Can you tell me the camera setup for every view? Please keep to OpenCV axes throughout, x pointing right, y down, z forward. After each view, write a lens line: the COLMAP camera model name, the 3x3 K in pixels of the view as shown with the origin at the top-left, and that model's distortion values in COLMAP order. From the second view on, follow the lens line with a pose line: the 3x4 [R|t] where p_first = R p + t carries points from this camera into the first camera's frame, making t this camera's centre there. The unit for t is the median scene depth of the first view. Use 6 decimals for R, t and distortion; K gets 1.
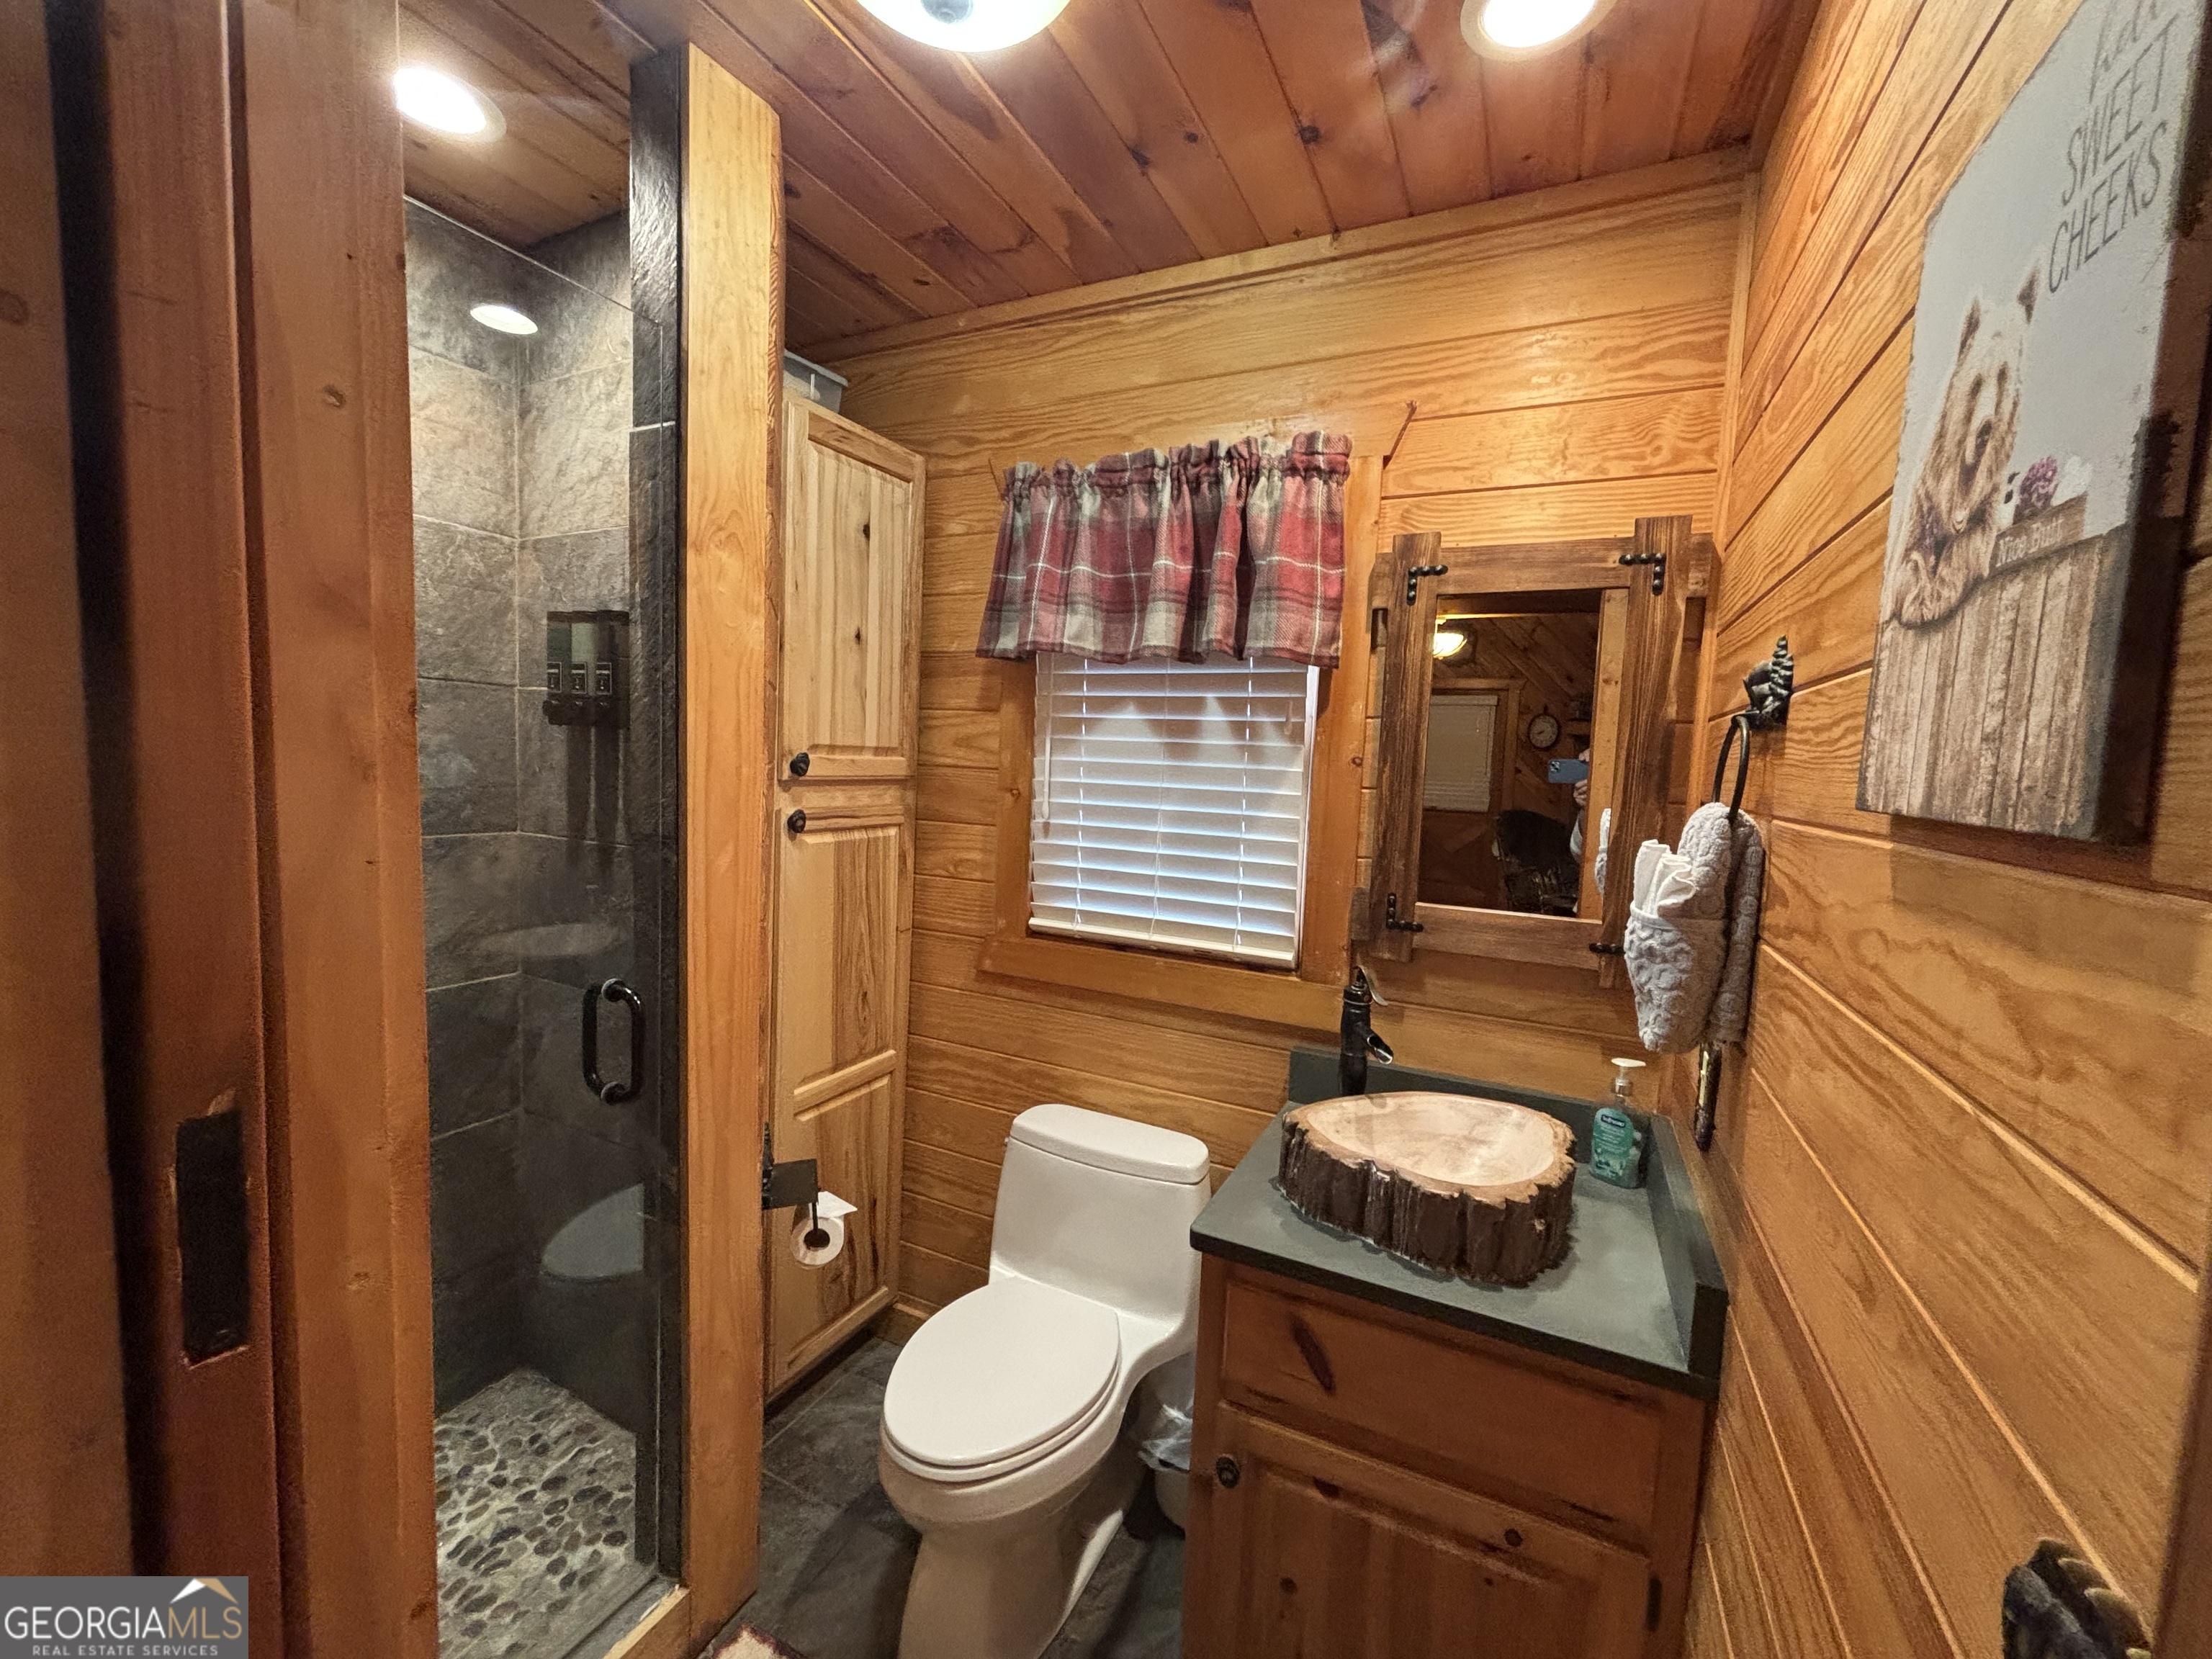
lens RADIAL K [[898.5, 0, 1106.0], [0, 898.5, 829.5], [0, 0, 1]] dist [0.000460, 0.003643]
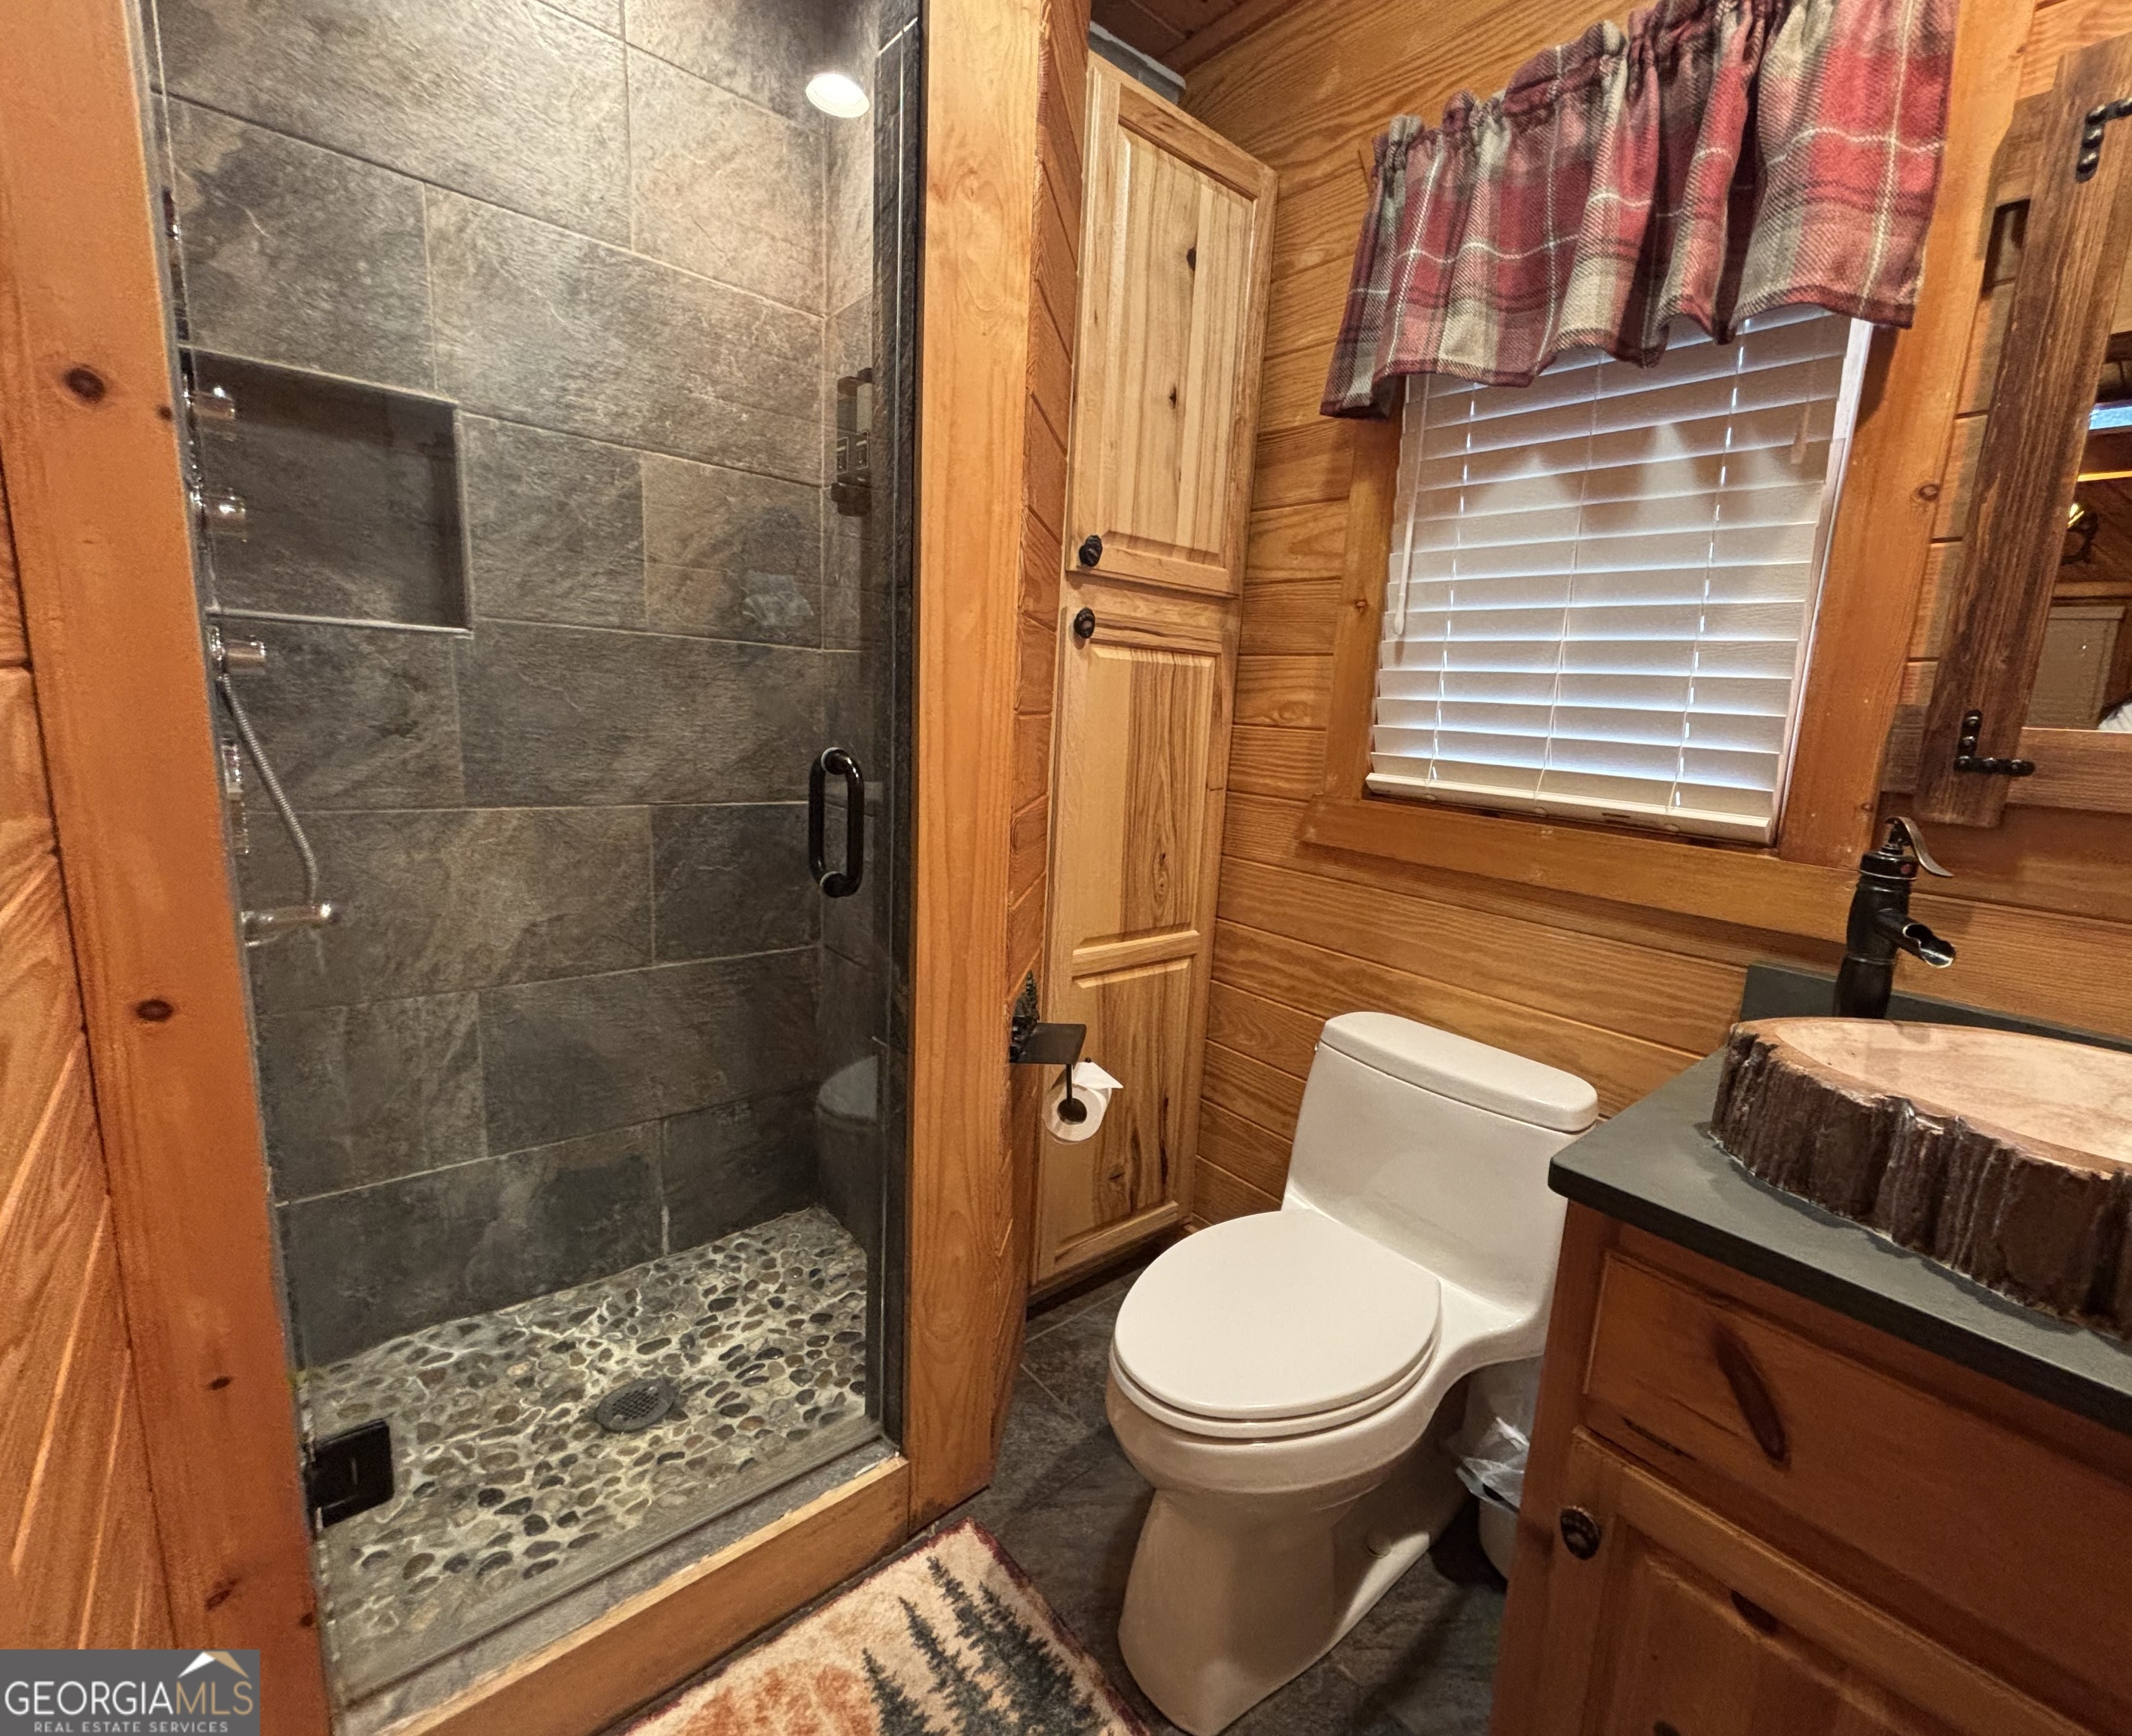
lens RADIAL K [[947.9, 0, 1154.7], [0, 947.9, 871.1], [0, 0, 1]] dist [0.002647, -0.000870]
pose [[0.934676, 0.078034, -0.346830, 0.035625], [-0.051881, 0.995108, 0.084076, 0.145247], [0.351694, -0.060590, 0.934152, 0.205887]]
